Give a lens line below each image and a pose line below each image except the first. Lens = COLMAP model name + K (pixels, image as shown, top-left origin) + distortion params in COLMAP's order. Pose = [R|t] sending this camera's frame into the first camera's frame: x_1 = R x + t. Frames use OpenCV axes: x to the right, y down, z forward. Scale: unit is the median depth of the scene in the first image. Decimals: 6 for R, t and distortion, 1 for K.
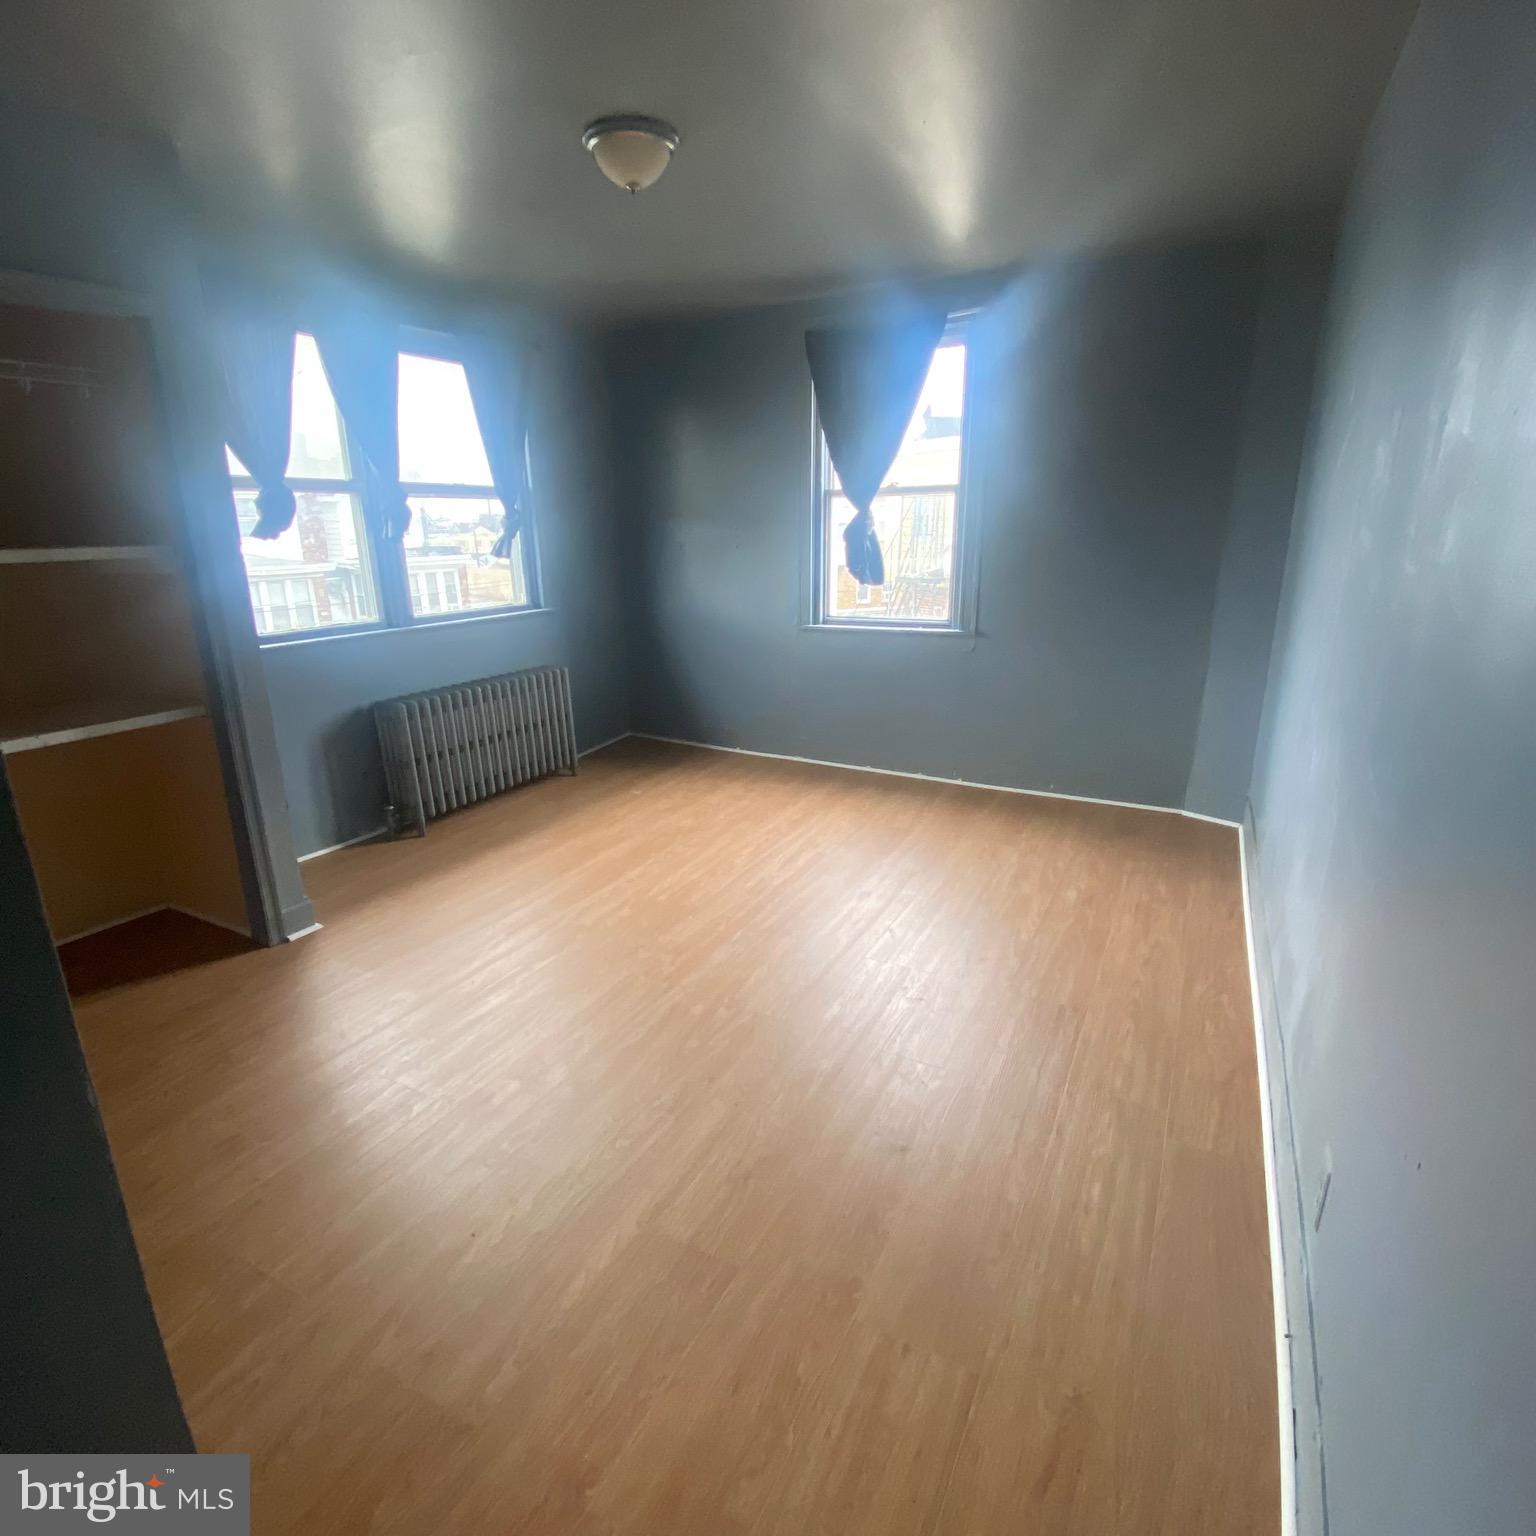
lens RADIAL K [[825.9, 0, 771.2], [0, 825.9, 772.0], [0, 0, 1]] dist [0.021195, -0.021860]
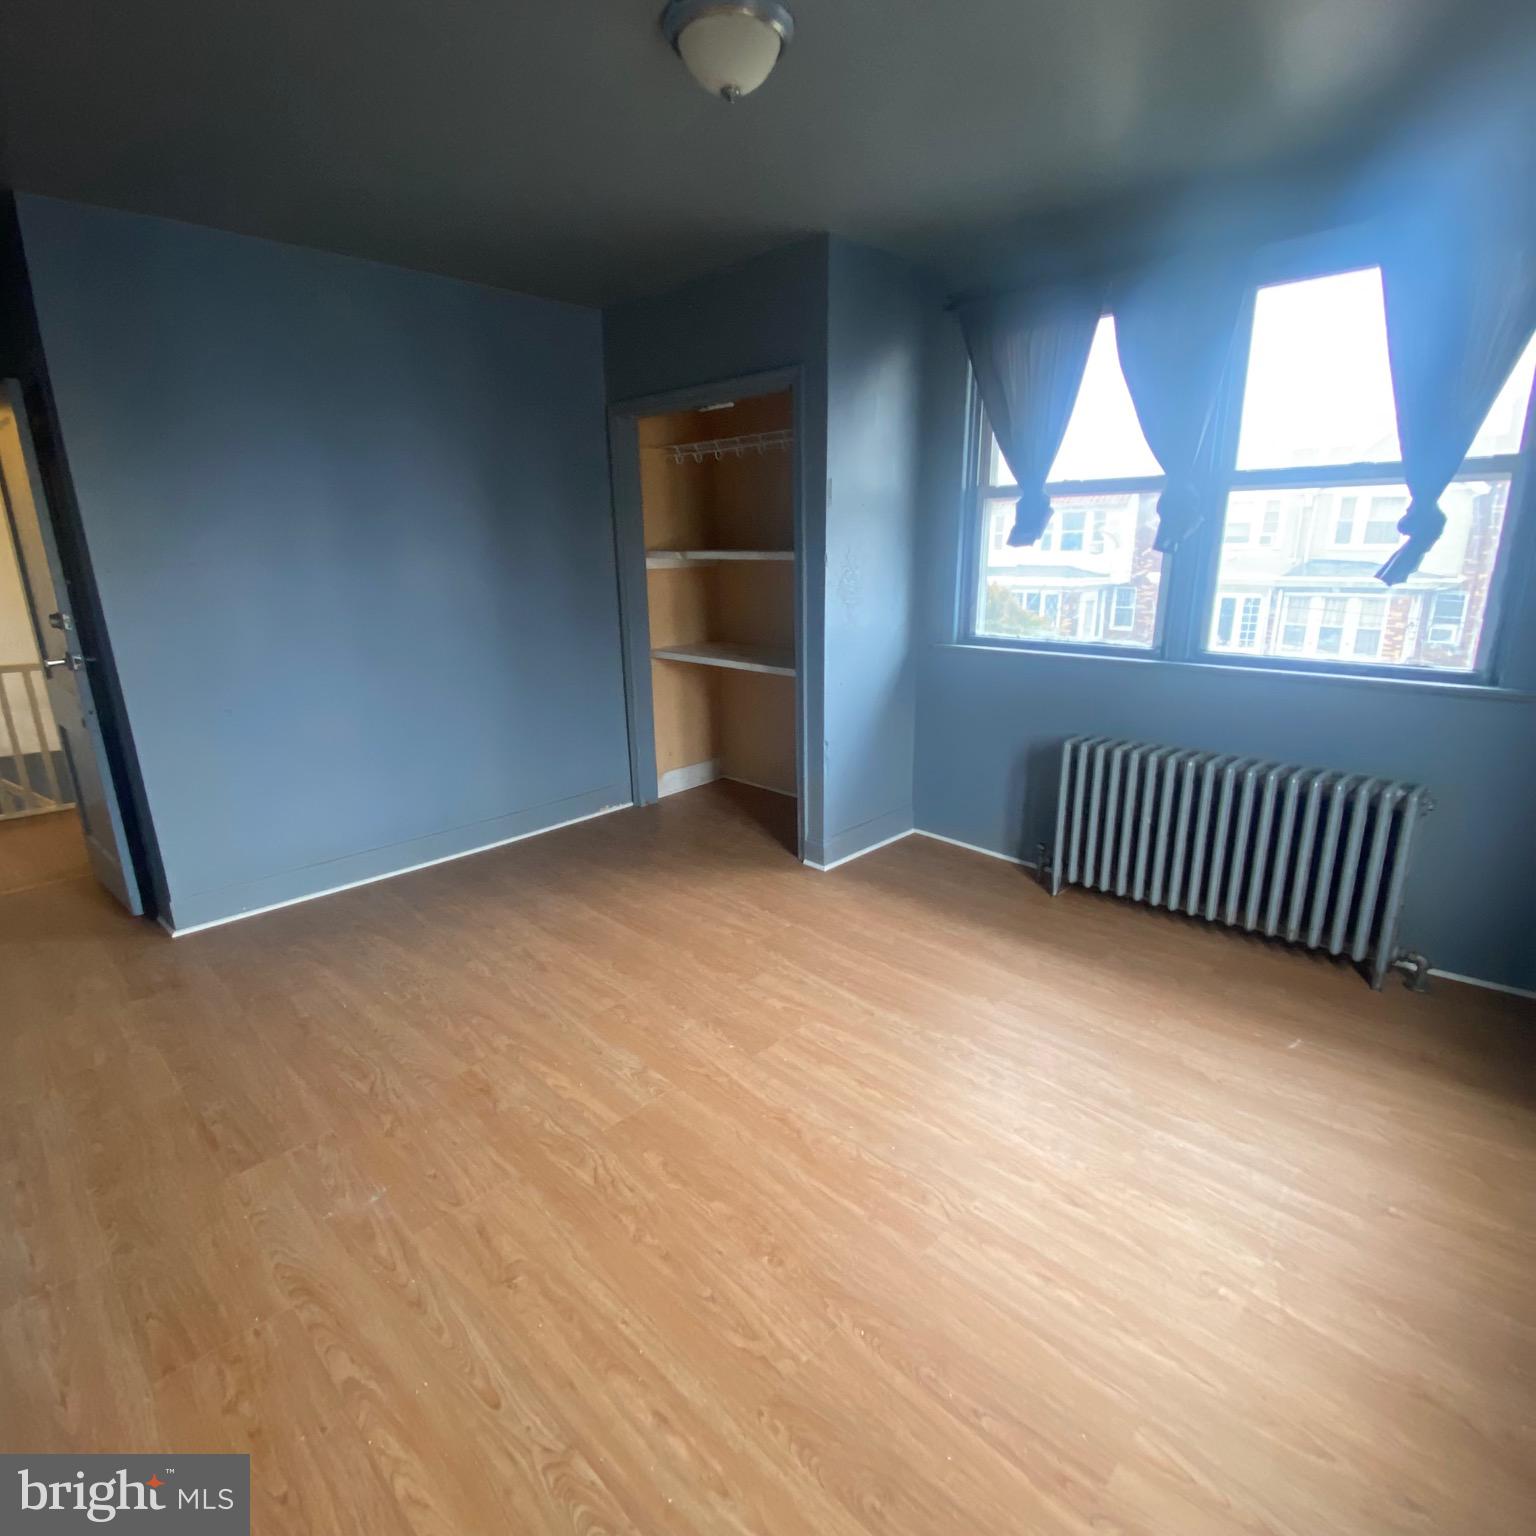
lens RADIAL K [[825.9, 0, 767.0], [0, 825.9, 775.0], [0, 0, 1]] dist [0.021195, -0.021860]
pose [[-0.281872, 0.280810, -0.917439, 0.427005], [-0.257616, 0.898947, 0.354300, -0.270348], [0.924220, 0.336214, -0.181047, 0.868252]]
